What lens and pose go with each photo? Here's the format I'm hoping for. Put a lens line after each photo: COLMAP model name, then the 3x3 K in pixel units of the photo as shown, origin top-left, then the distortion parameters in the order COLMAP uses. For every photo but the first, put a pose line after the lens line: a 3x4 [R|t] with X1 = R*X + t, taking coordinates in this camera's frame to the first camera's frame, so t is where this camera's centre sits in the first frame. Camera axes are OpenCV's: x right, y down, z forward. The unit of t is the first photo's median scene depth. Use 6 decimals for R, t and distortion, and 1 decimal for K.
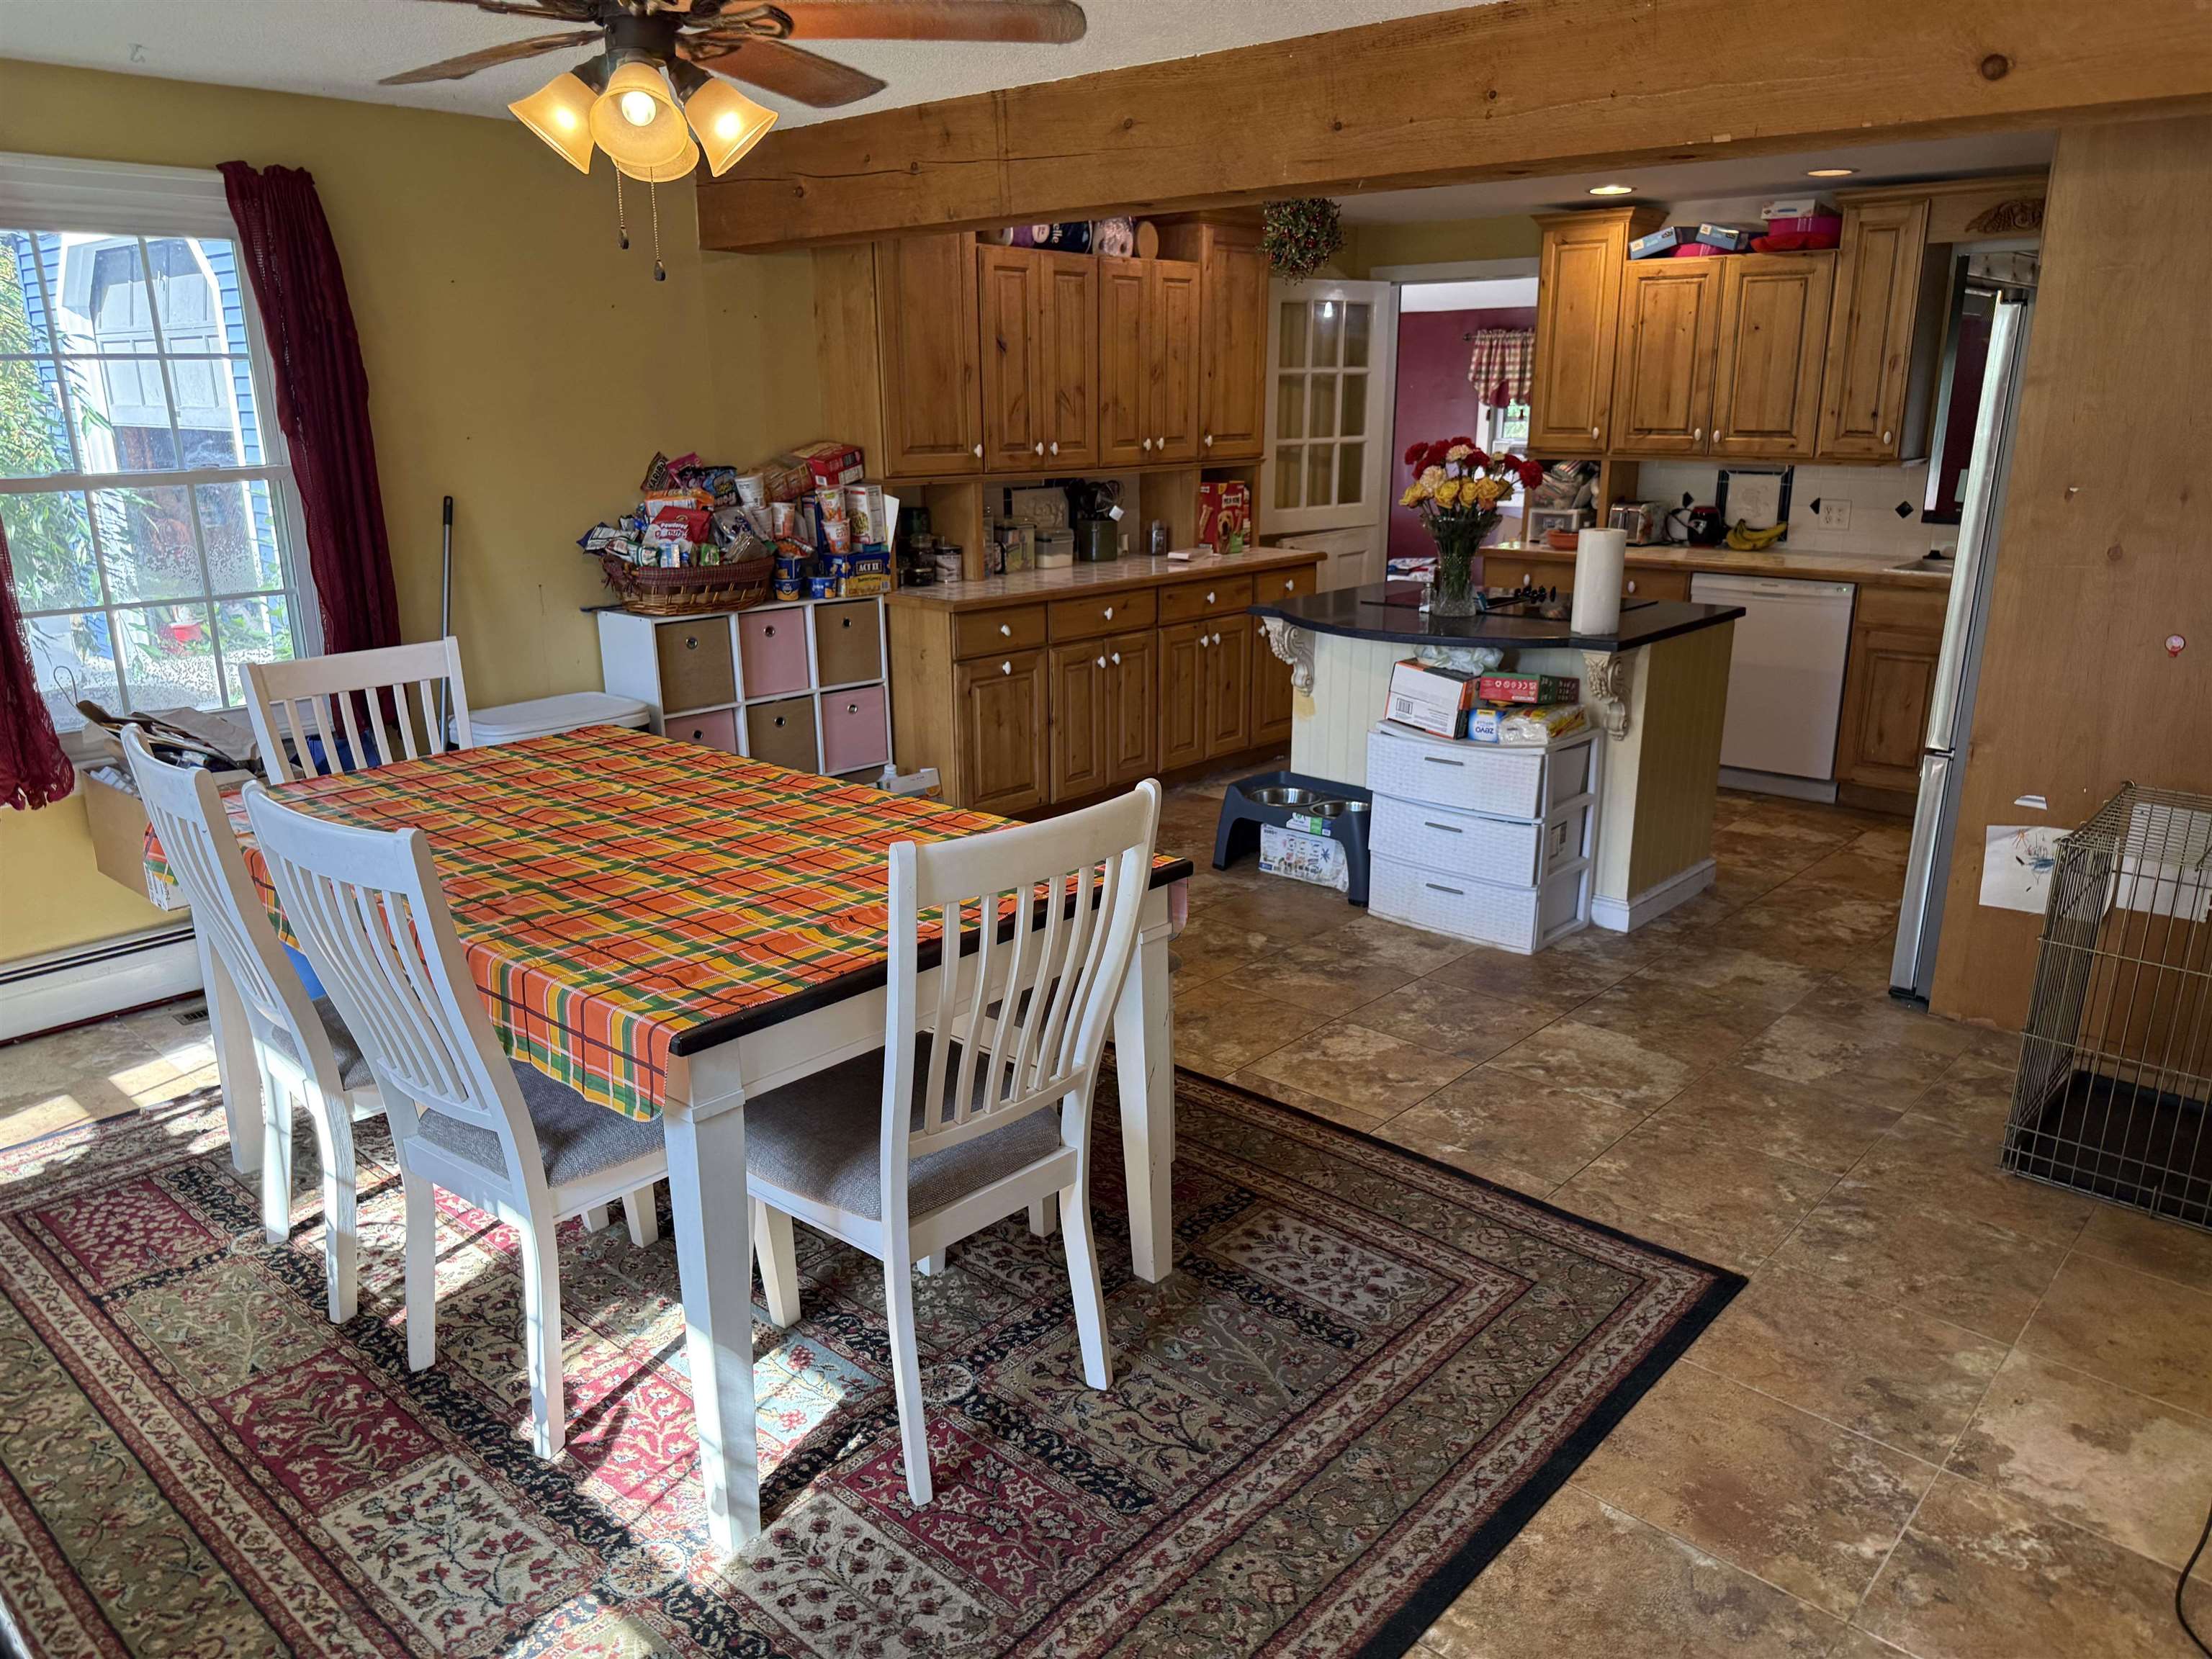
lens RADIAL K [[1588.4, 0, 1108.4], [0, 1588.4, 837.5], [0, 0, 1]] dist [0.046767, -0.043771]
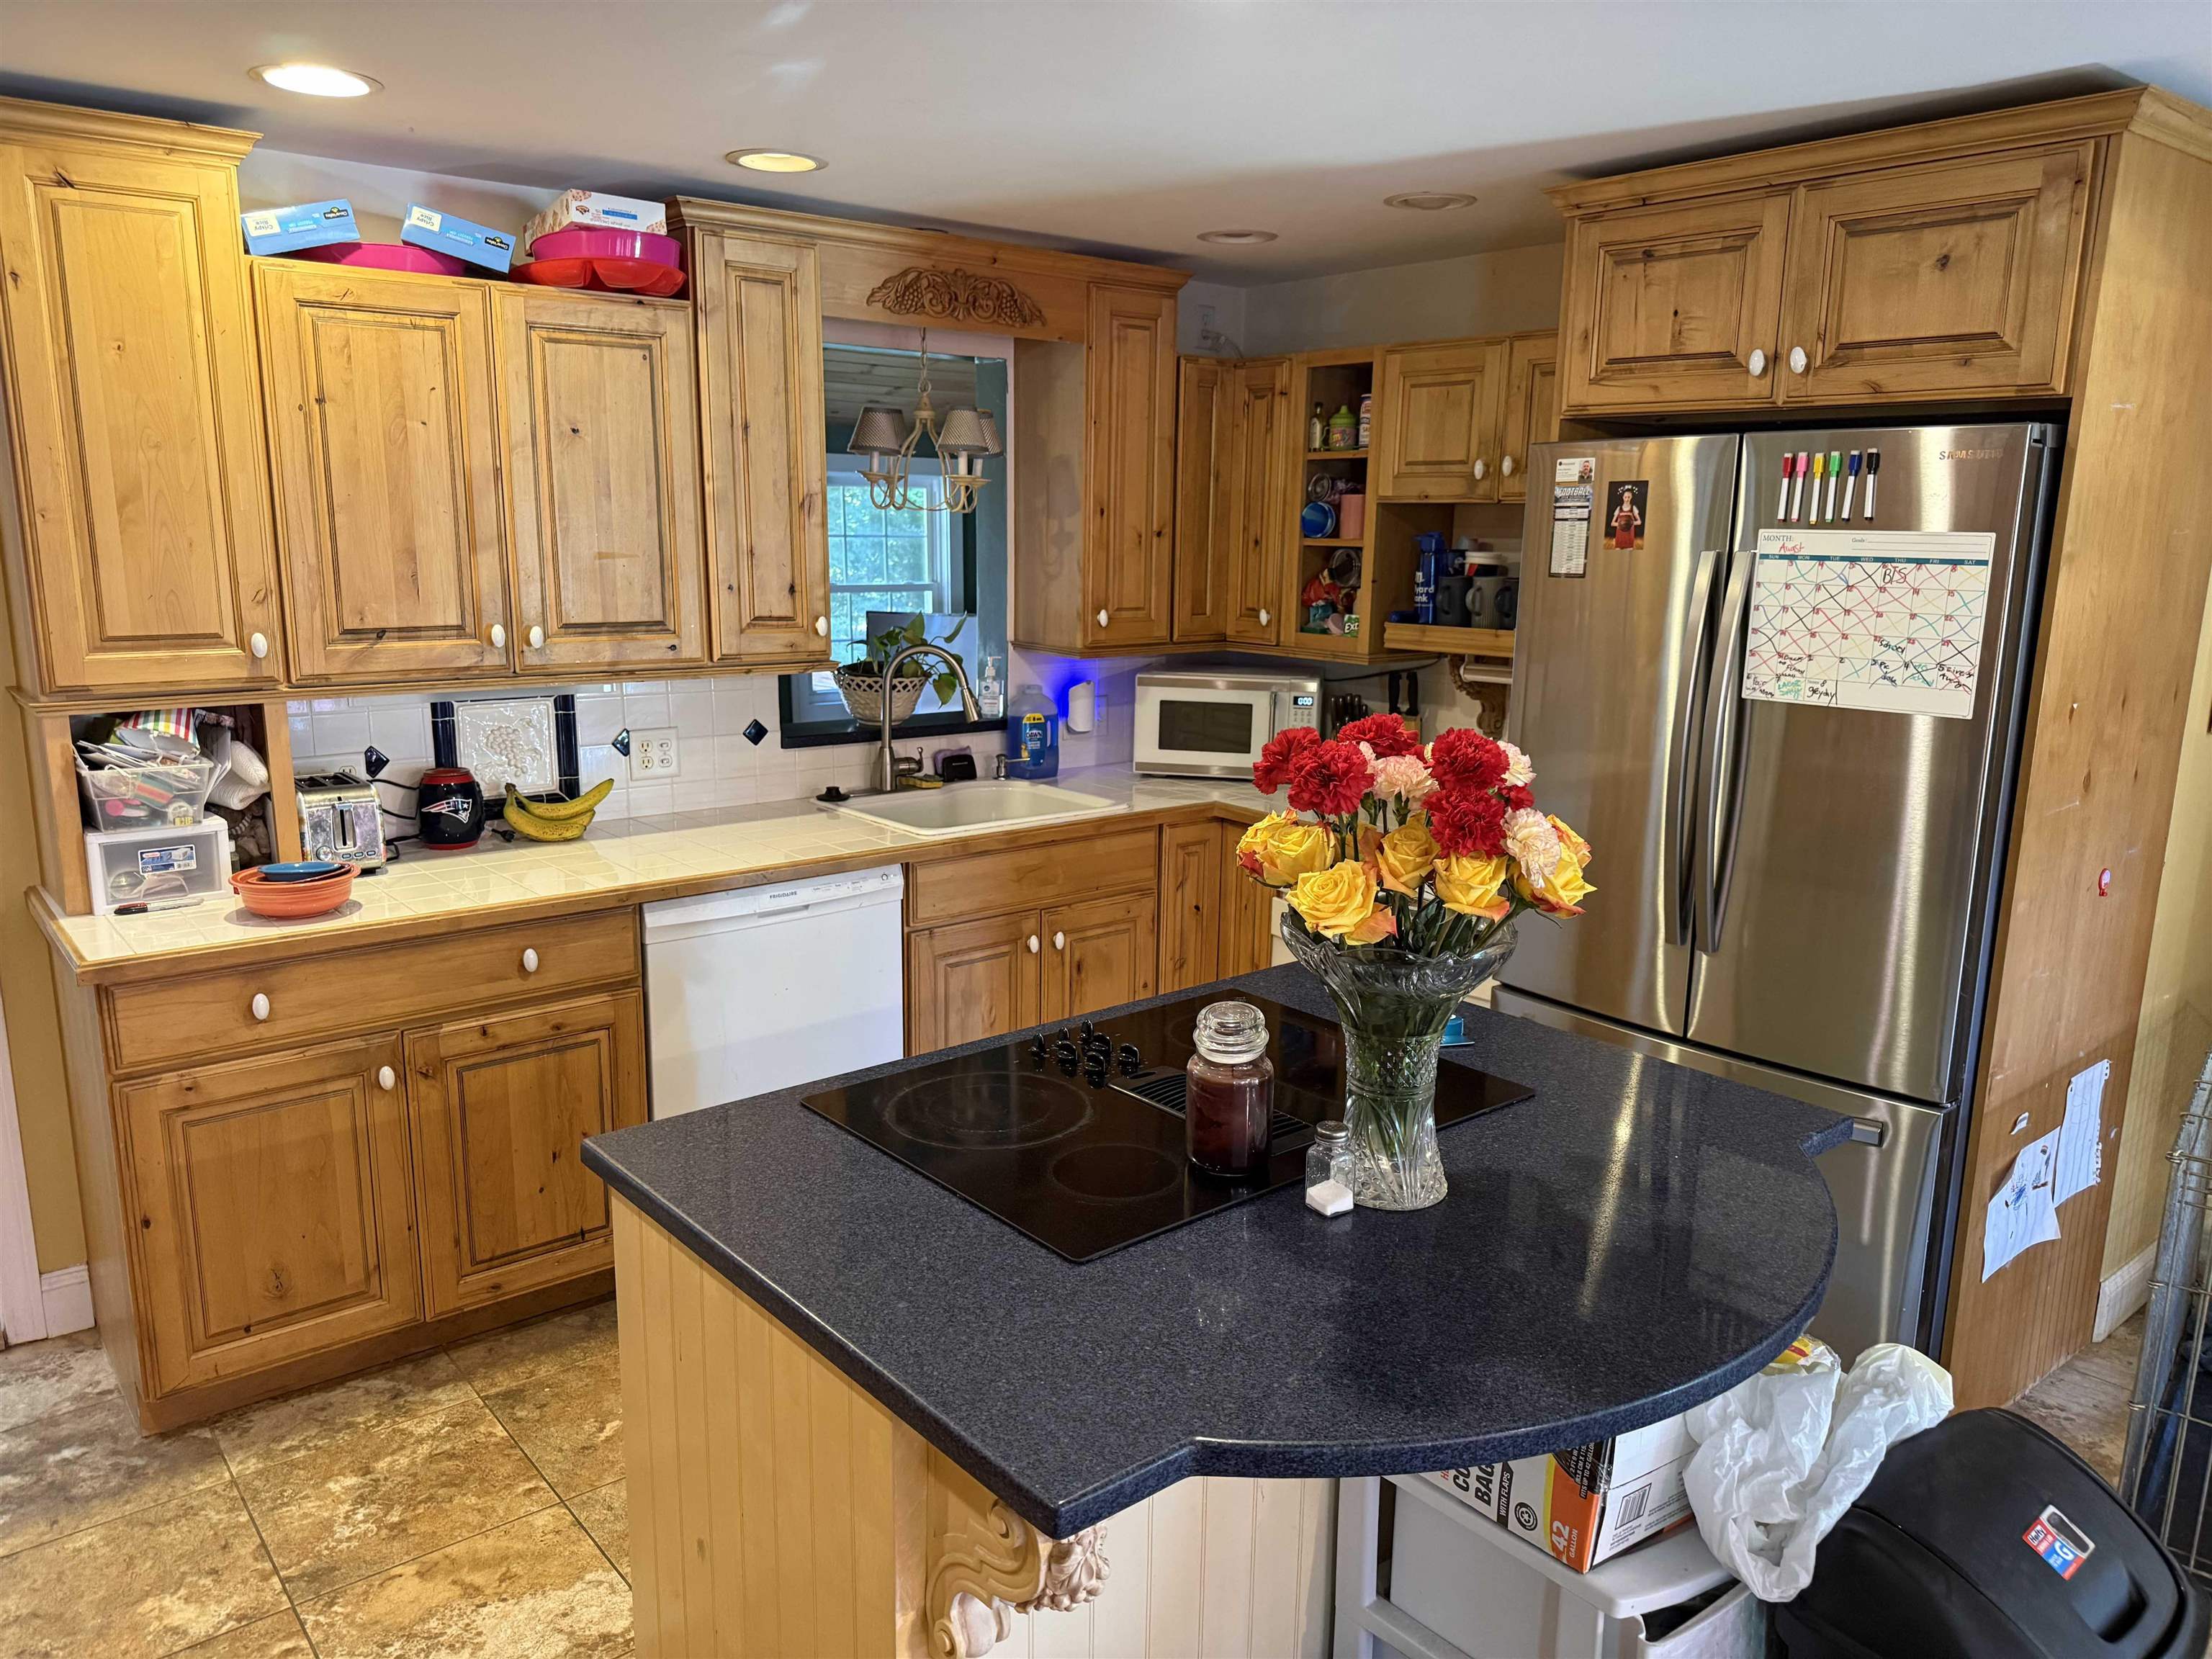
lens RADIAL K [[1588.4, 0, 1097.7], [0, 1588.4, 877.1], [0, 0, 1]] dist [0.046767, -0.043771]
pose [[0.142753, -0.218580, 0.965321, -0.102487], [0.258017, 0.949805, 0.176910, -0.226191], [-0.955536, 0.223815, 0.191985, 0.762085]]
